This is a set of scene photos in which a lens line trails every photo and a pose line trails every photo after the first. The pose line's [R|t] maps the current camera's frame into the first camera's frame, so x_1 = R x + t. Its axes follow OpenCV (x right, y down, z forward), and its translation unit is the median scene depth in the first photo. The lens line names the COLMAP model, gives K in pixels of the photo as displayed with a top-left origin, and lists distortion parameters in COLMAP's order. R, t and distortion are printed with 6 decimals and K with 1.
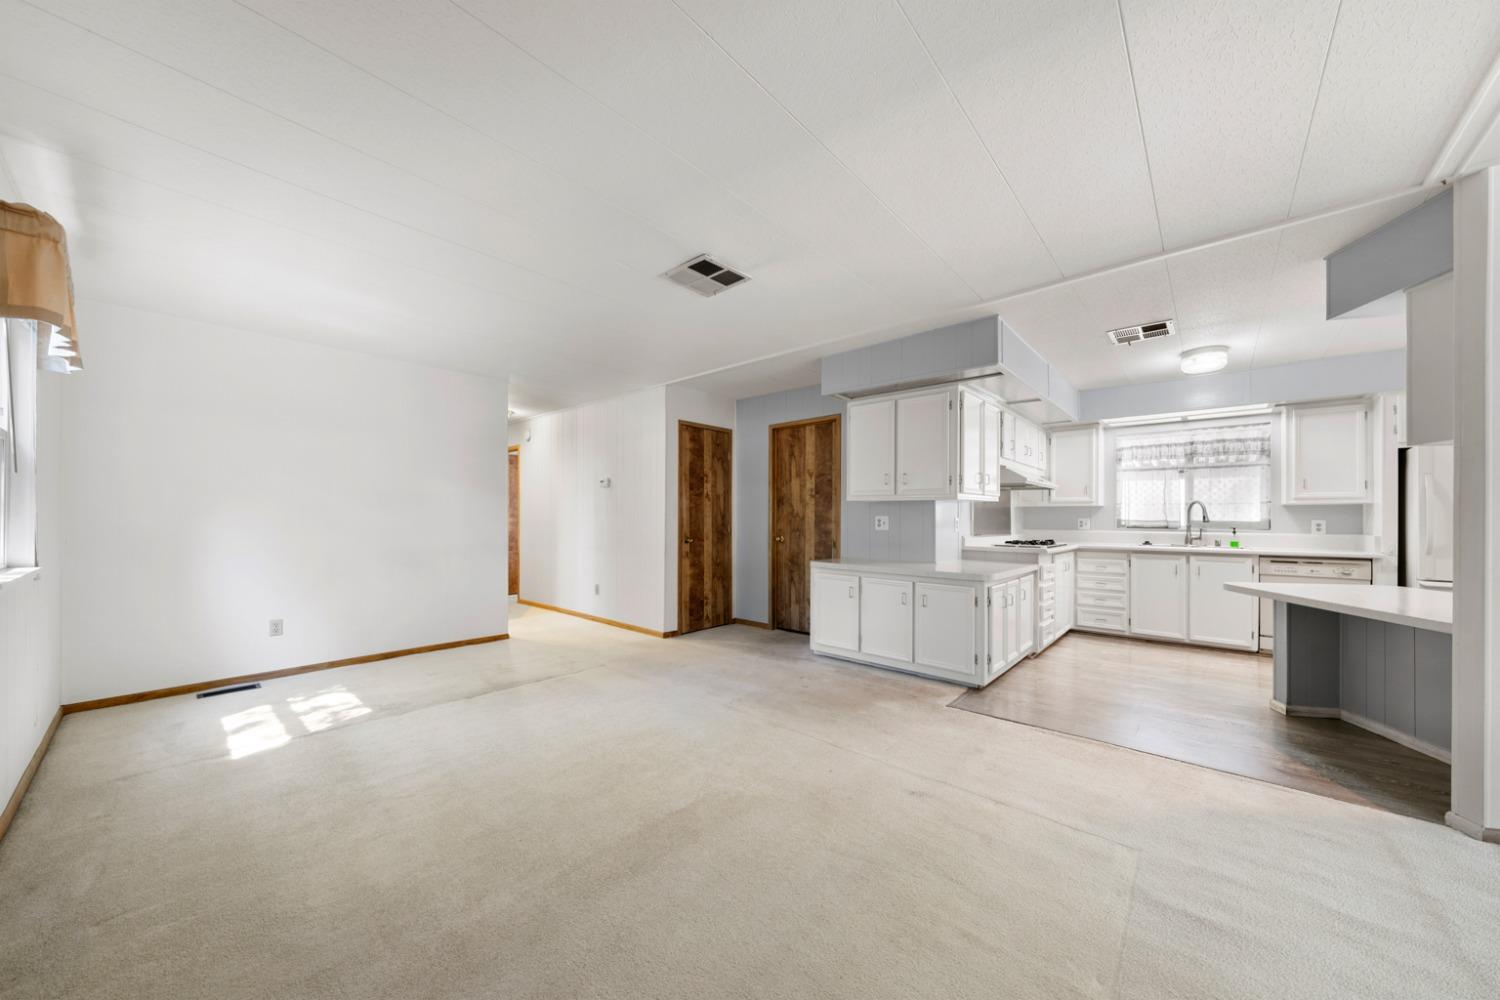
lens RADIAL K [[522.7, 0, 757.0], [0, 522.7, 517.7], [0, 0, 1]] dist [0.001138, 0.000045]
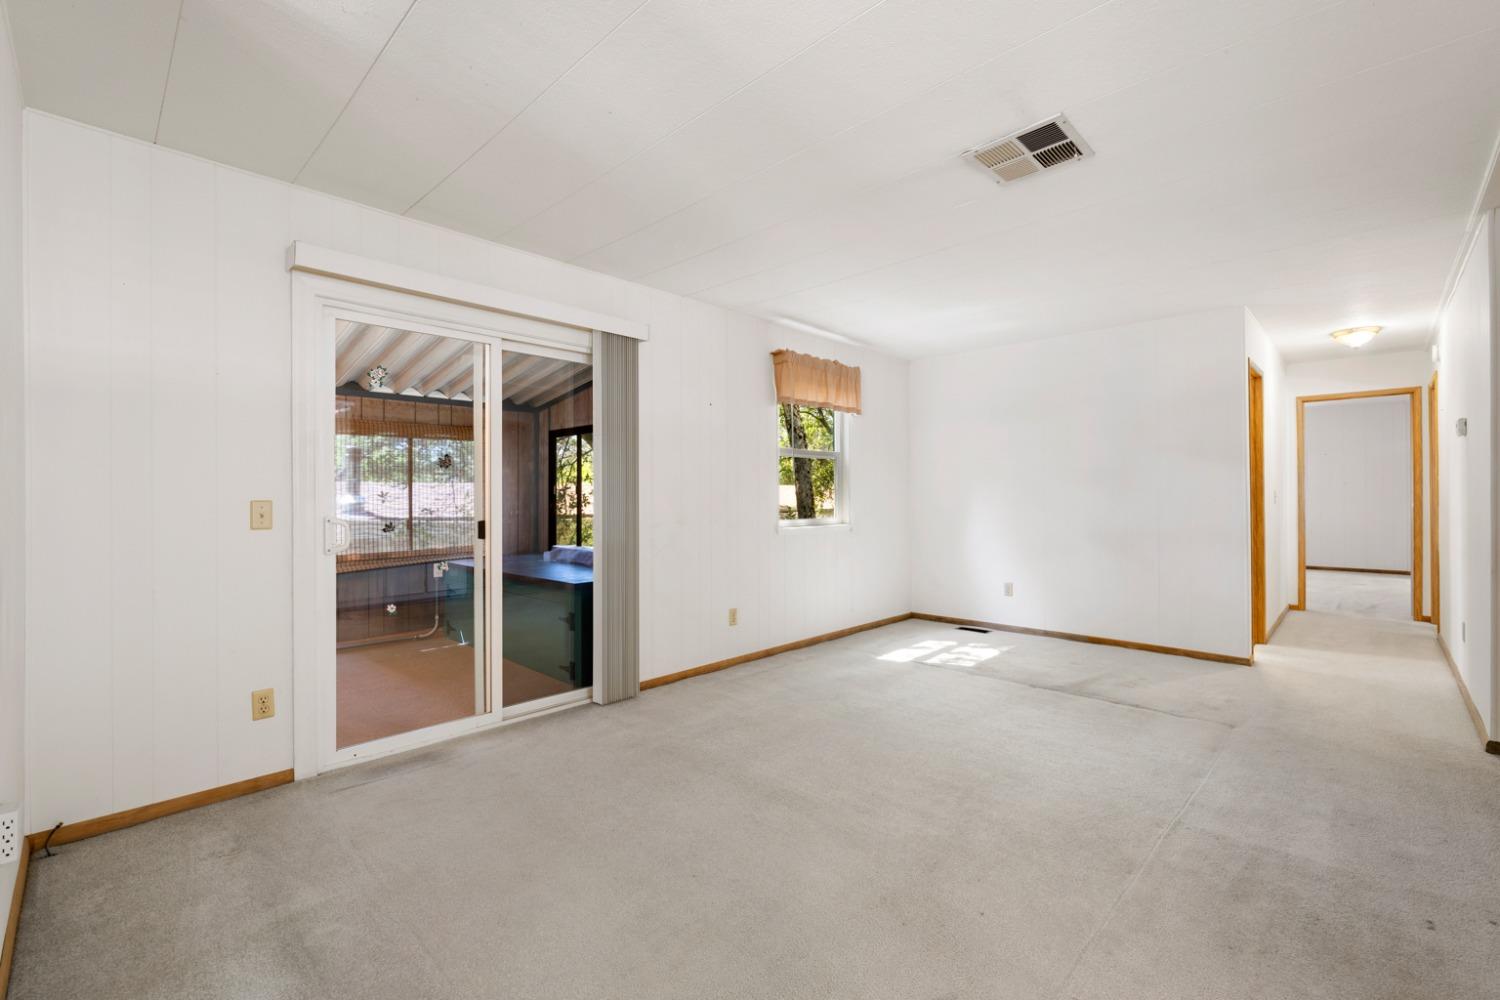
lens RADIAL K [[655.5, 0, 750.0], [0, 655.5, 500.0], [0, 0, 1]] dist [-0.002191, -0.000295]
pose [[-0.063985, 0.004824, -0.997939, 0.638668], [0.001539, 0.999988, 0.004735, -0.000838], [0.997950, -0.001233, -0.063992, 0.538914]]
